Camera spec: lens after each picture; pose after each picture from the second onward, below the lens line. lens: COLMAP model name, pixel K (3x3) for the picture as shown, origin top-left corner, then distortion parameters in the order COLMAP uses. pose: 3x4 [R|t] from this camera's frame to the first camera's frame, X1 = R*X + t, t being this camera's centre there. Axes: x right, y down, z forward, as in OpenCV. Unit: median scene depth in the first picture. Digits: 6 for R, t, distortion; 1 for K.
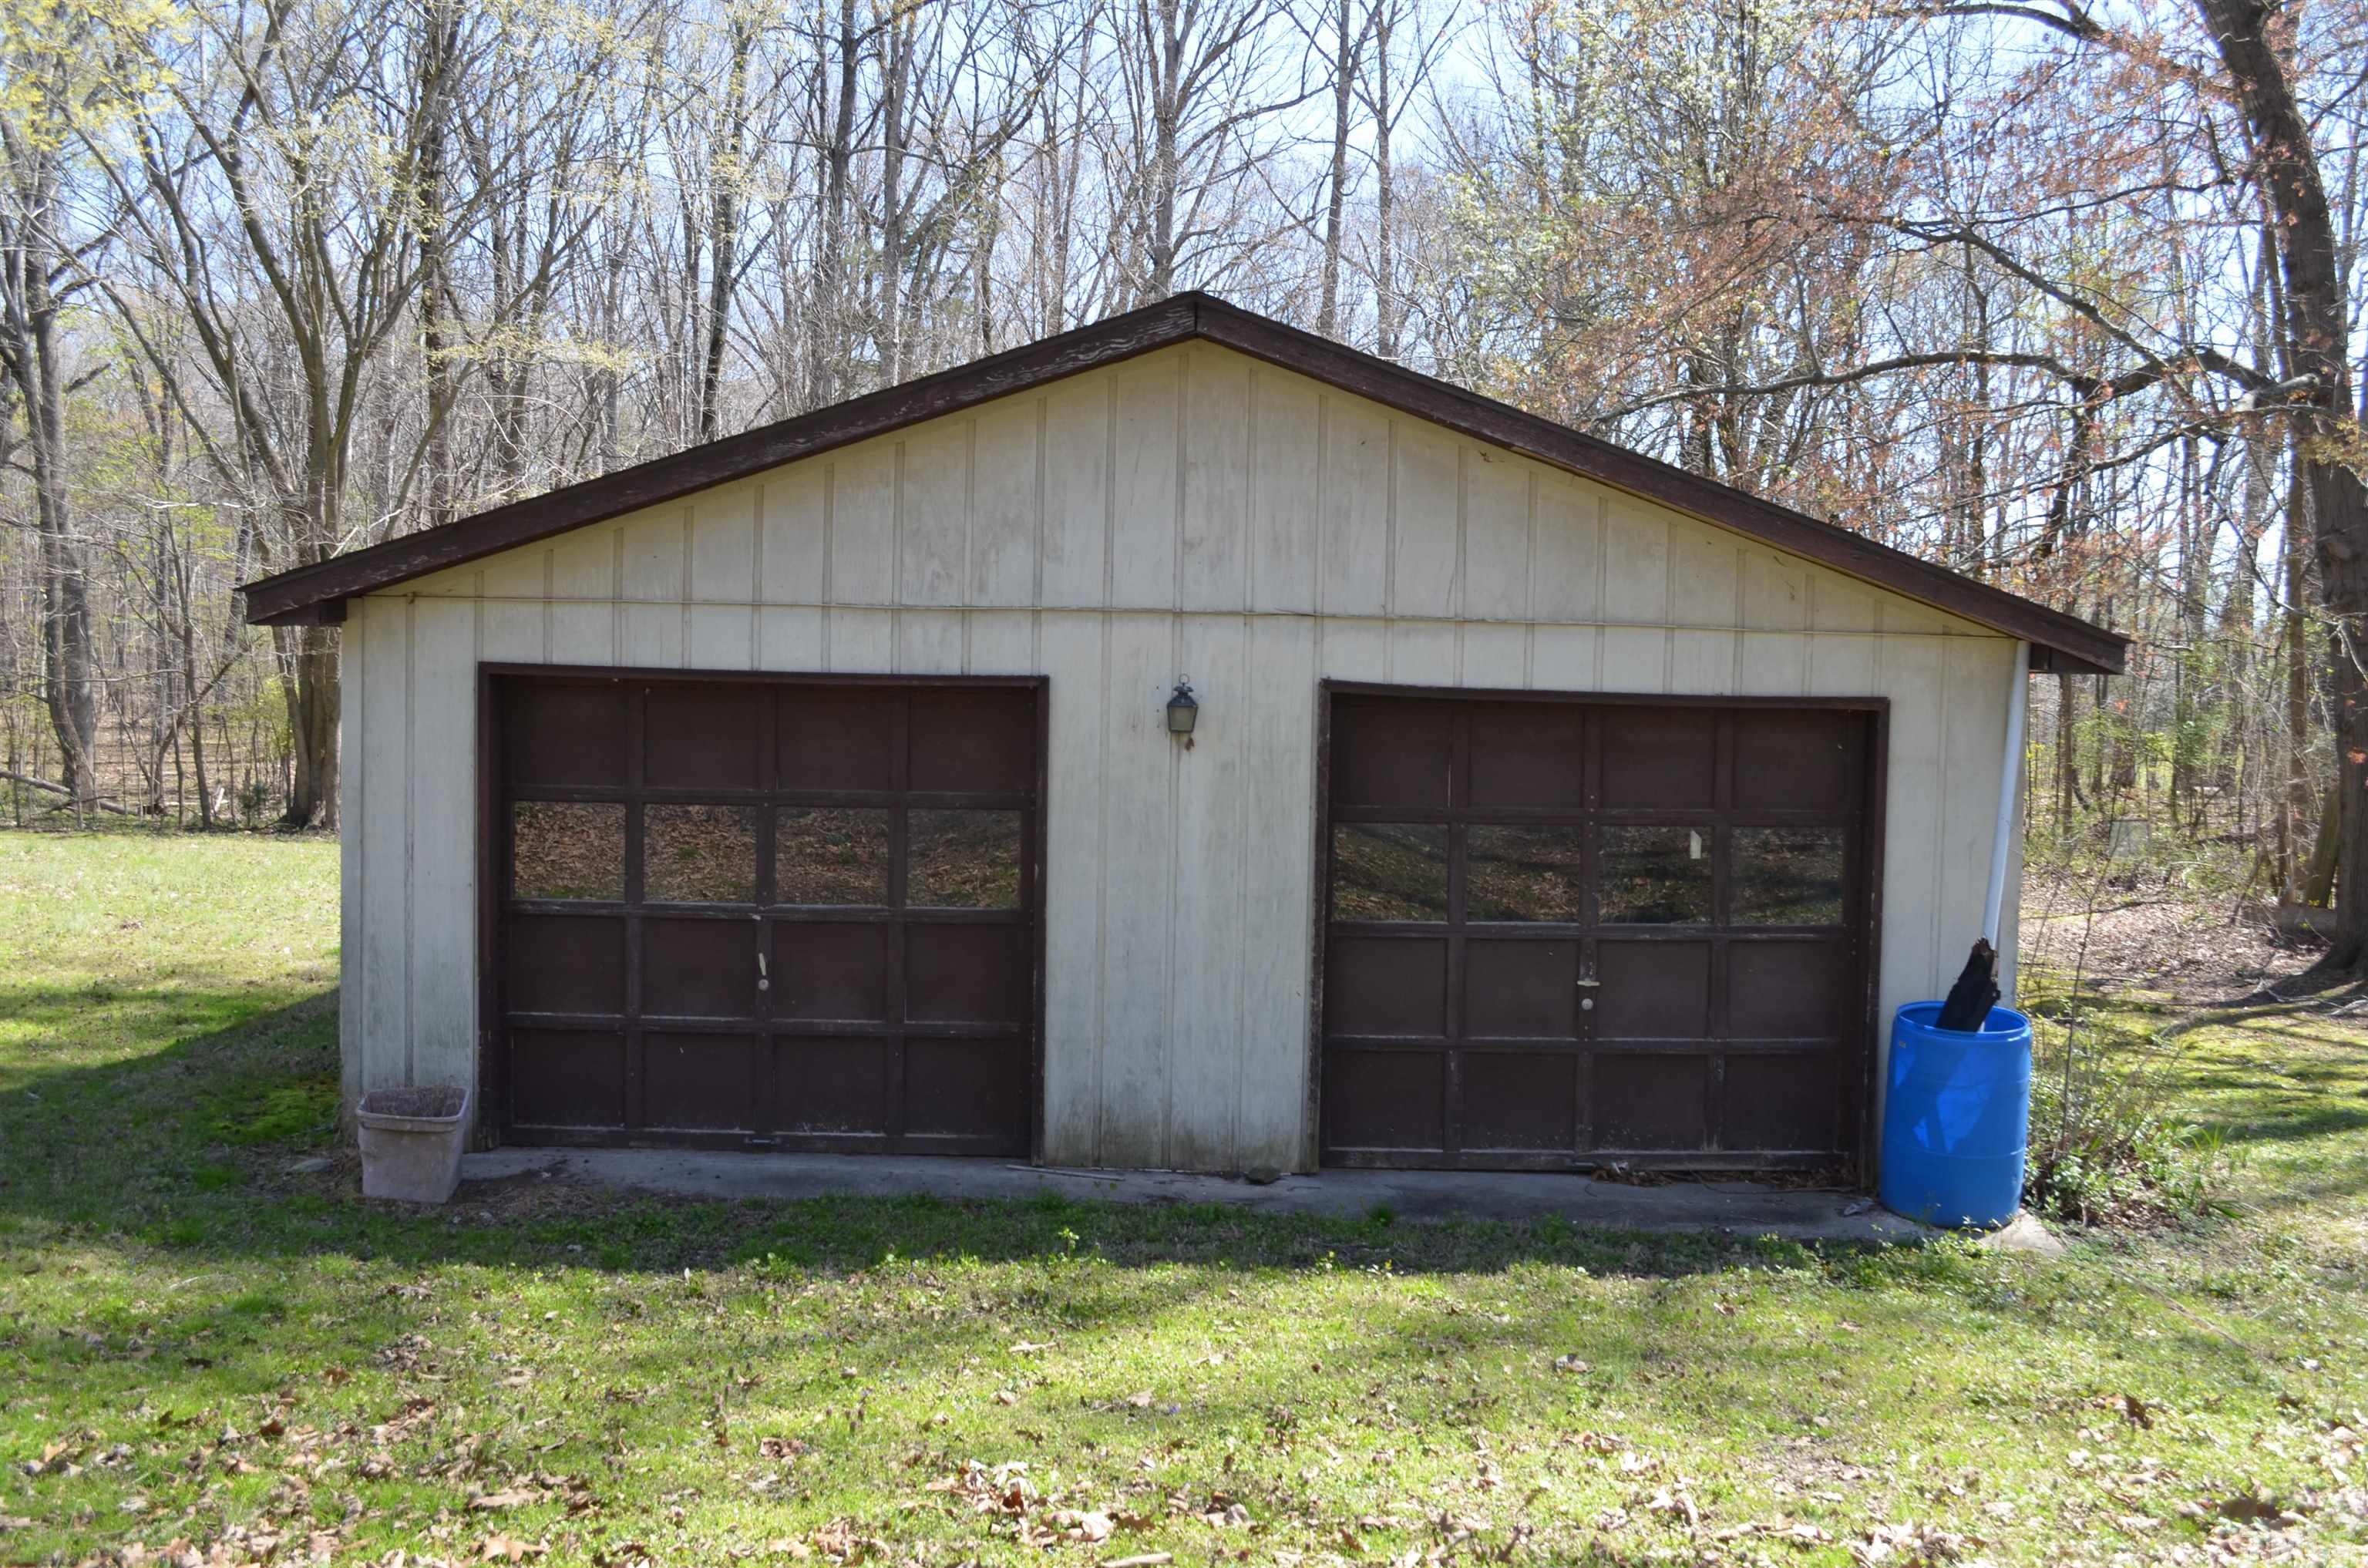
lens RADIAL K [[2363.9, 0, 1184.2], [0, 2363.9, 777.1], [0, 0, 1]] dist [-0.062160, -0.006629]
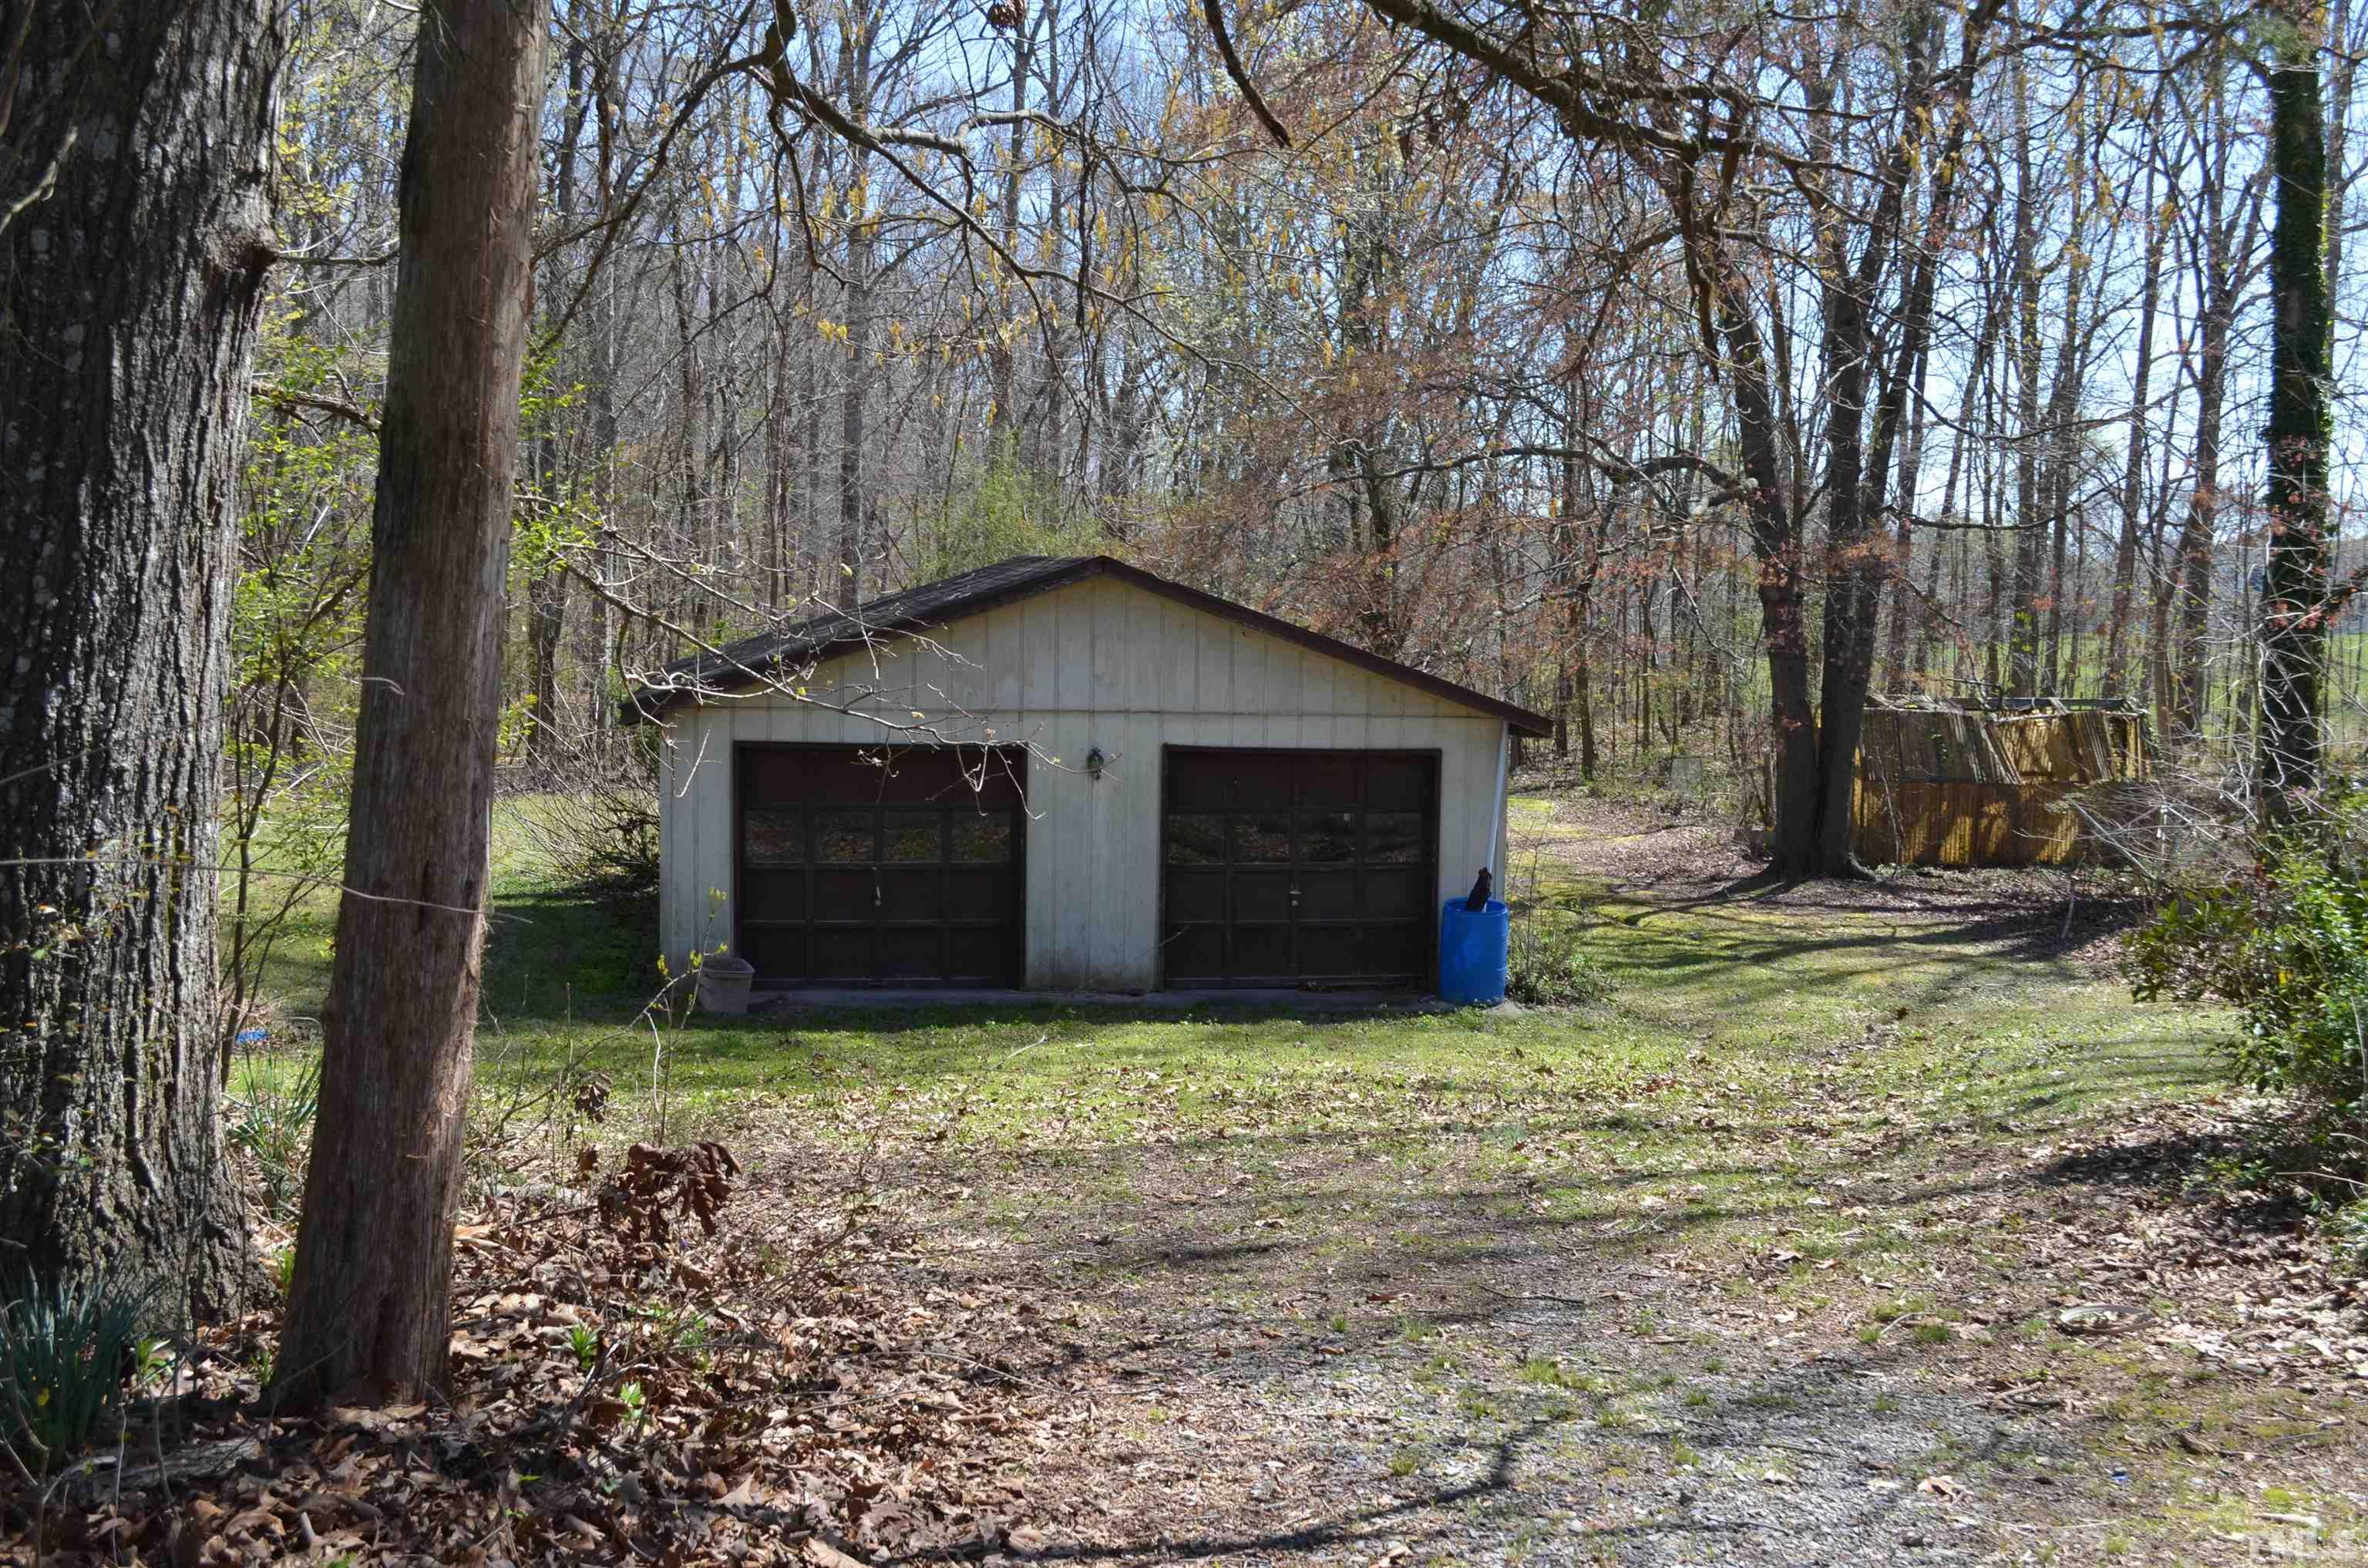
lens RADIAL K [[2665.9, 0, 1184.0], [0, 2665.9, 784.0], [0, 0, 1]] dist [-0.058198, 0.022766]
pose [[0.988154, -0.017064, 0.152513, -0.268161], [0.010669, 0.999033, 0.042652, -0.103119], [-0.153094, -0.040519, 0.987381, -1.227153]]
